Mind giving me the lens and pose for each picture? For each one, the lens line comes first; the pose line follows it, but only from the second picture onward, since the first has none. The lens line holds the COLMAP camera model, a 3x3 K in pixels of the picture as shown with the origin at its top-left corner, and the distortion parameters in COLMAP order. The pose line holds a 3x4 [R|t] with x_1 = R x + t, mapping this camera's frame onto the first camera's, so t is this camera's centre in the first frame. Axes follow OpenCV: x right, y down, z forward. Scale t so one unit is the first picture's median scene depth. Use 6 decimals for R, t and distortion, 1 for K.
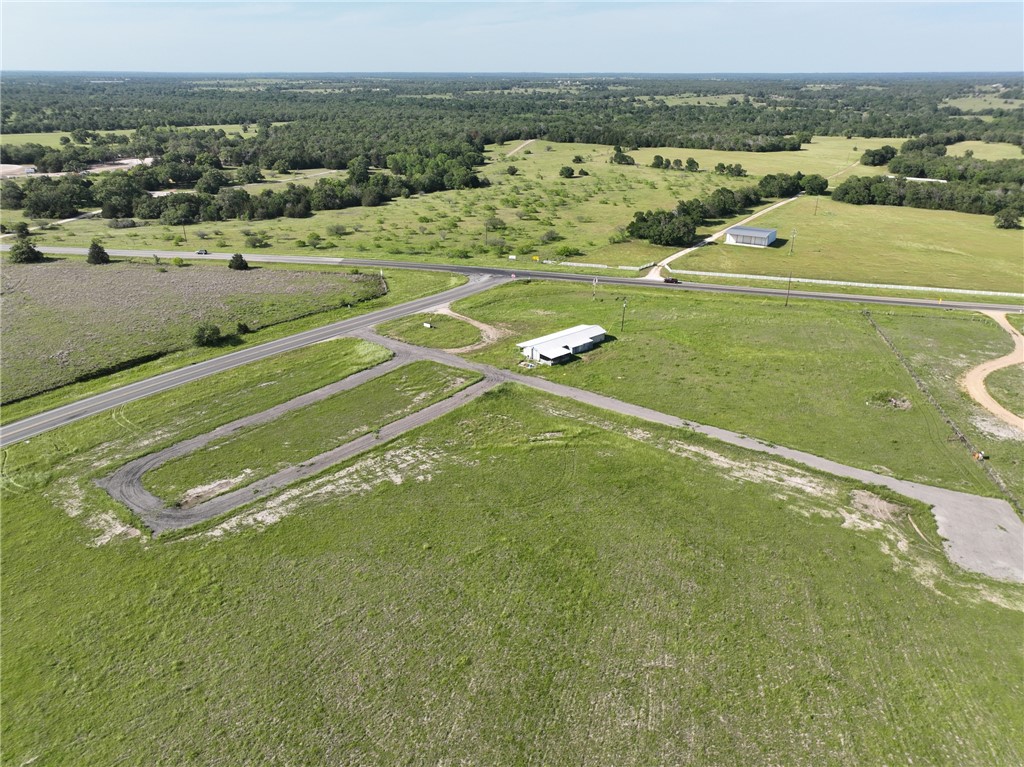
lens RADIAL K [[720.9, 0, 512.8], [0, 720.9, 384.3], [0, 0, 1]] dist [-0.006723, 0.026898]
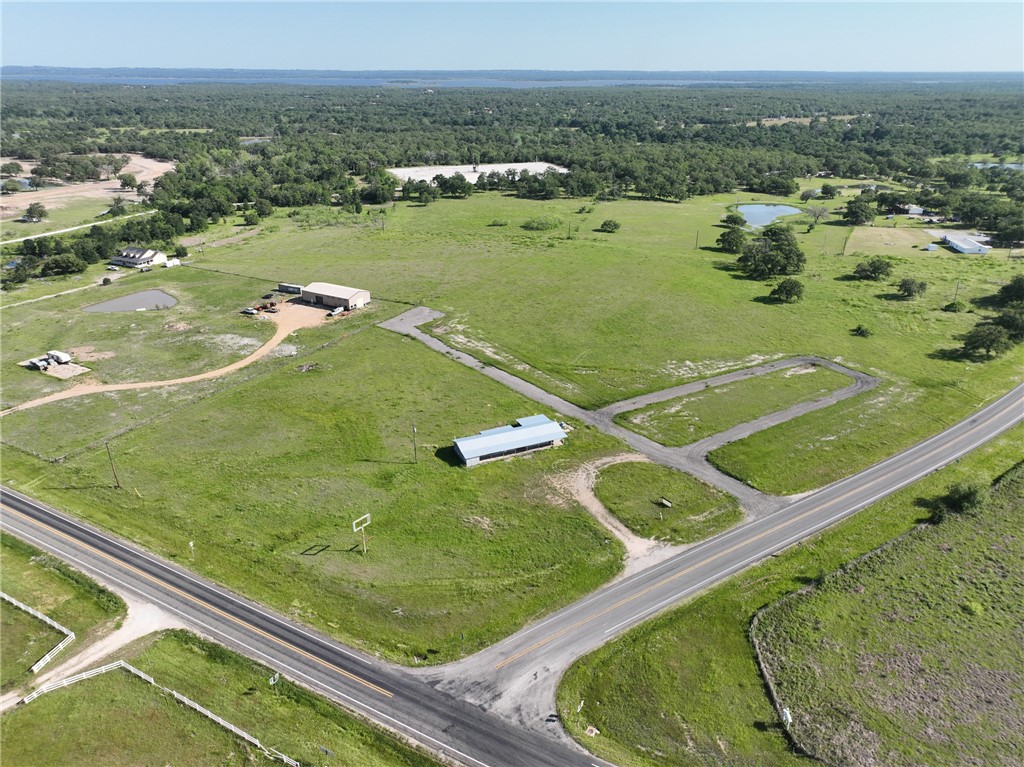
lens RADIAL K [[720.9, 0, 512.8], [0, 720.9, 384.3], [0, 0, 1]] dist [-0.006723, 0.026898]
pose [[-0.951077, -0.126970, 0.281659, -0.247789], [0.120075, 0.688074, 0.715637, -1.062645], [-0.284667, 0.714446, -0.639166, 2.196441]]
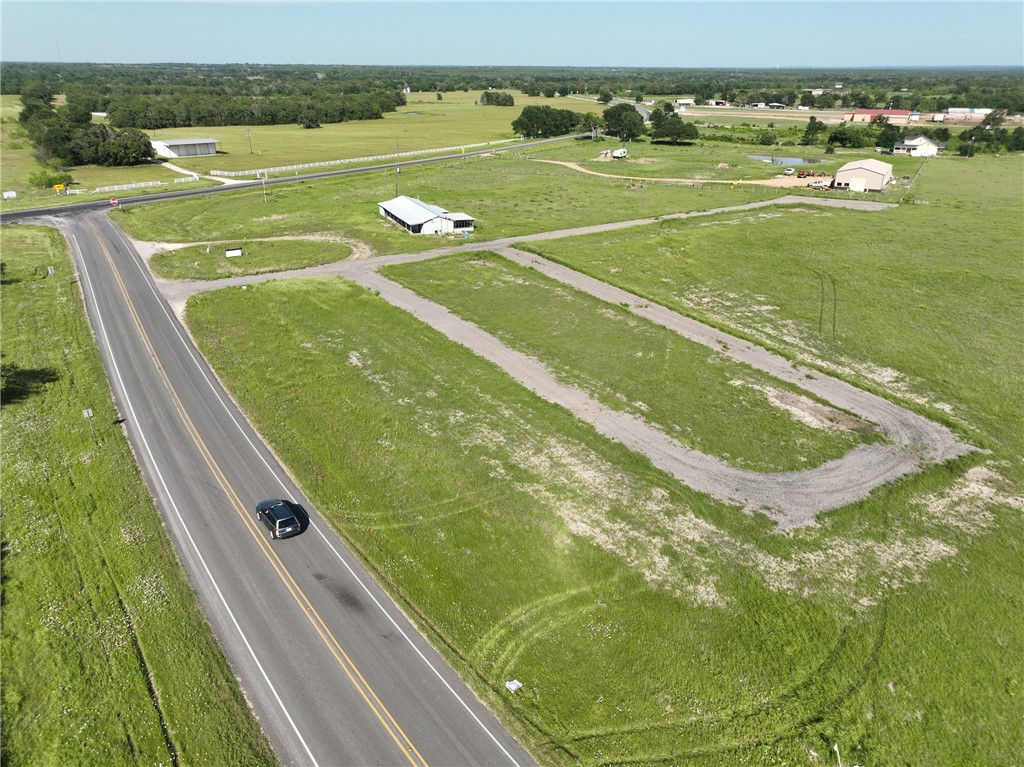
lens RADIAL K [[720.9, 0, 512.8], [0, 720.9, 384.3], [0, 0, 1]] dist [-0.006723, 0.026898]
pose [[0.316154, -0.382438, 0.868209, -0.904555], [0.375045, 0.890986, 0.255900, -0.082564], [-0.871429, 0.244713, 0.425120, 0.925375]]
